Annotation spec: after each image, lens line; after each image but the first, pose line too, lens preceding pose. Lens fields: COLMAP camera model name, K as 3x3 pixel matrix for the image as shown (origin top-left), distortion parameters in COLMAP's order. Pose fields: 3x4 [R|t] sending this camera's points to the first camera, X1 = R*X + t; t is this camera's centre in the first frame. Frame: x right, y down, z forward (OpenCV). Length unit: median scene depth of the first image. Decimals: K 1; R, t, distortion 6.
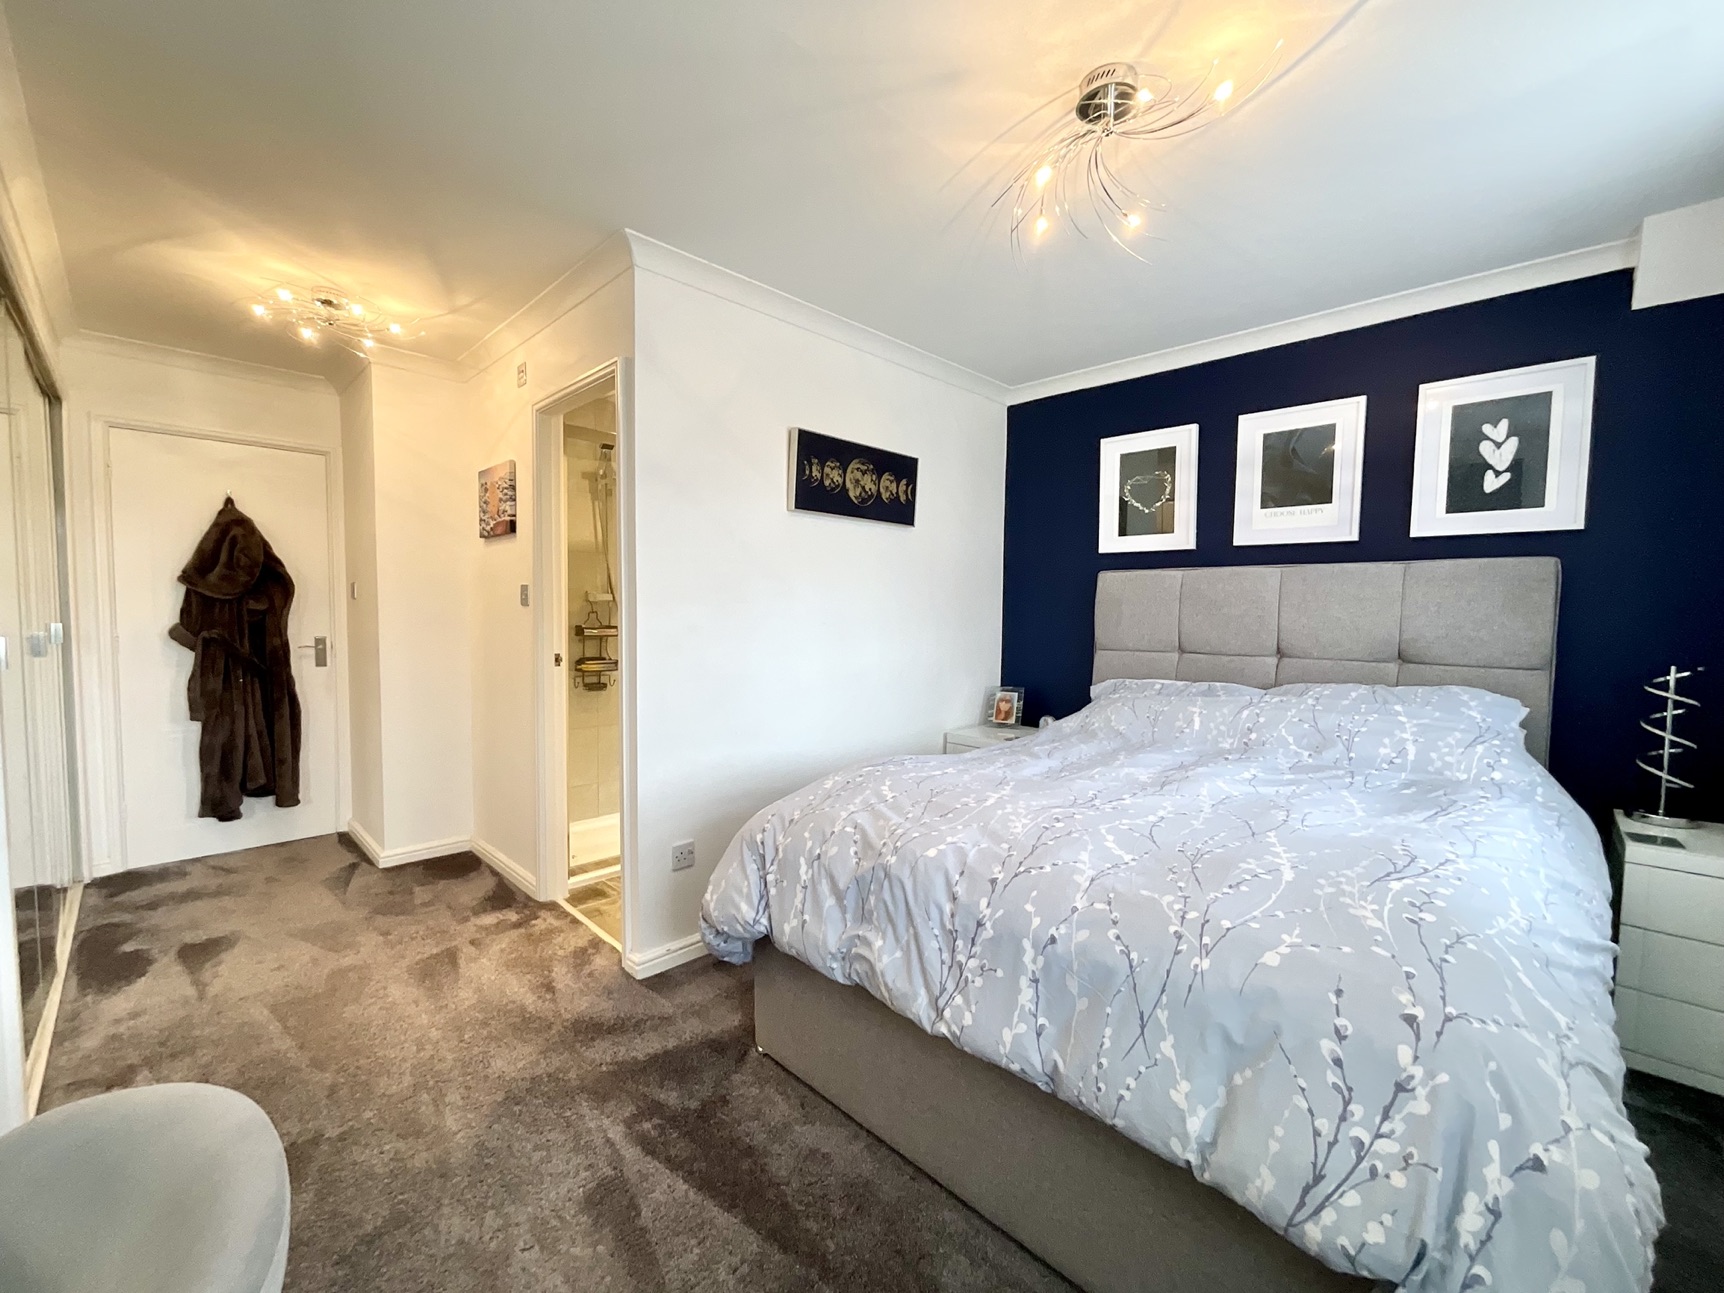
lens RADIAL K [[699.6, 0, 853.2], [0, 699.6, 640.9], [0, 0, 1]] dist [0.002419, 0.001229]
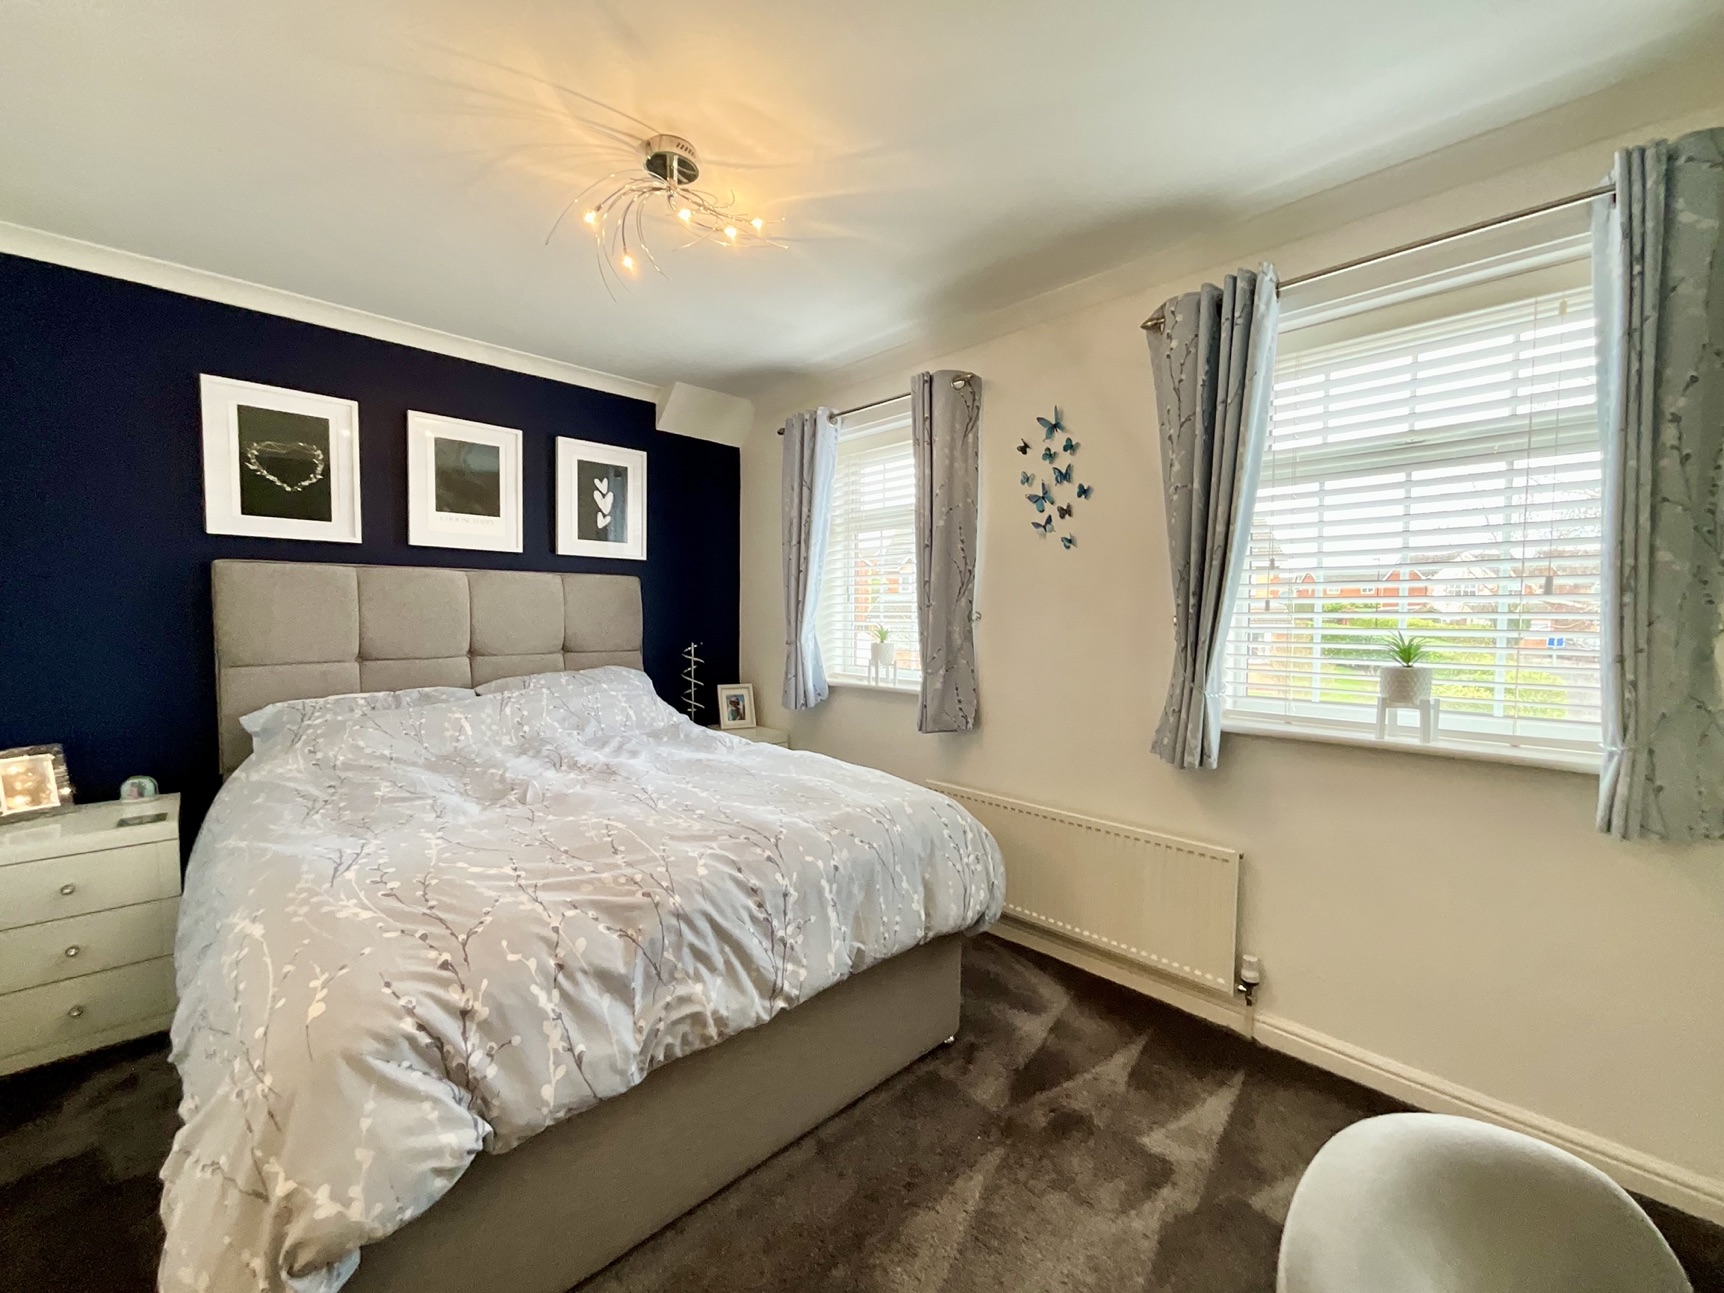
lens RADIAL K [[699.6, 0, 869.8], [0, 699.6, 639.6], [0, 0, 1]] dist [0.002419, 0.001229]
pose [[0.023066, -0.050655, 0.998450, -0.502424], [0.043424, 0.997824, 0.049620, -0.033662], [-0.998790, 0.042212, 0.025215, 0.436718]]
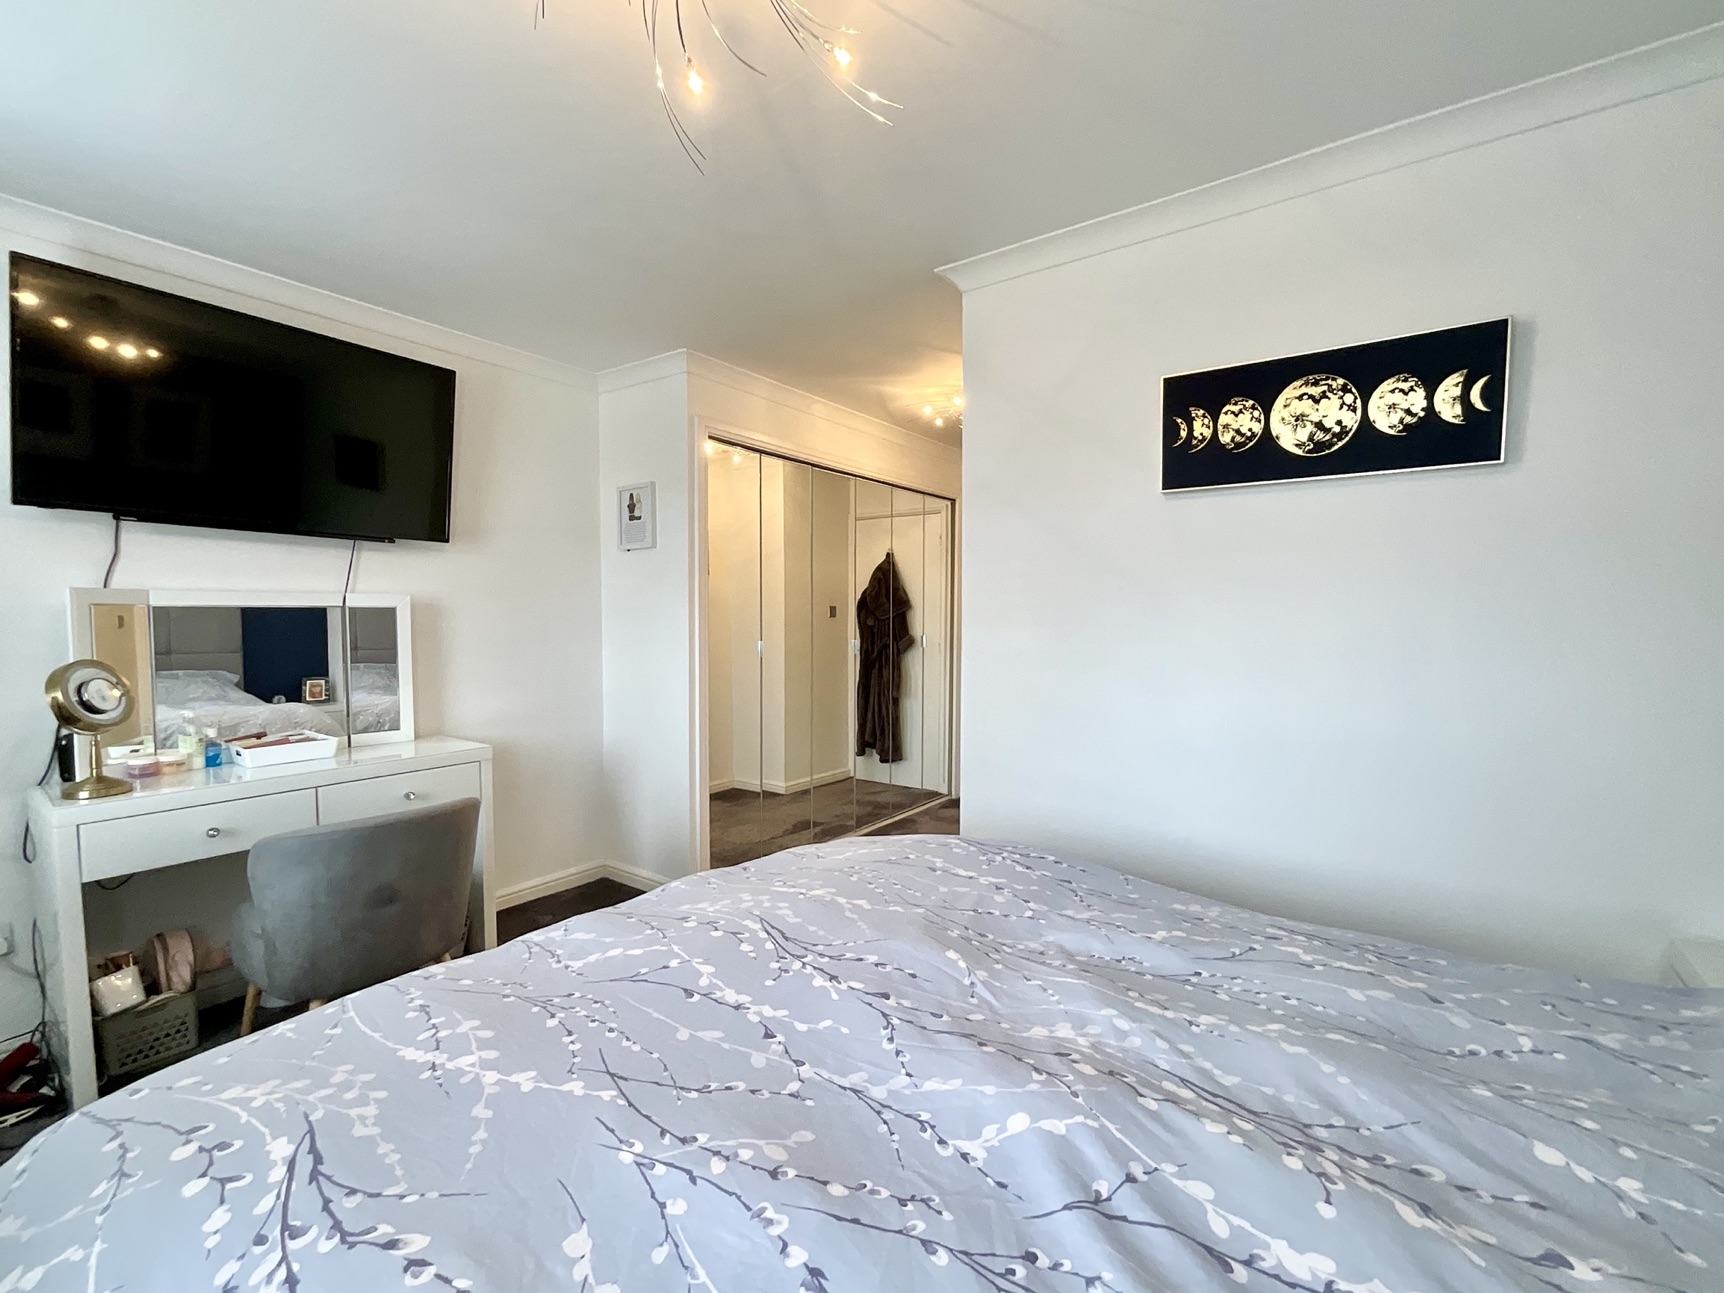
lens RADIAL K [[699.6, 0, 847.9], [0, 699.6, 656.1], [0, 0, 1]] dist [0.002419, 0.001229]
pose [[0.171302, 0.057514, -0.983538, 1.131597], [-0.040500, 0.997862, 0.051297, -0.082305], [0.984386, 0.031046, 0.173265, 1.090546]]
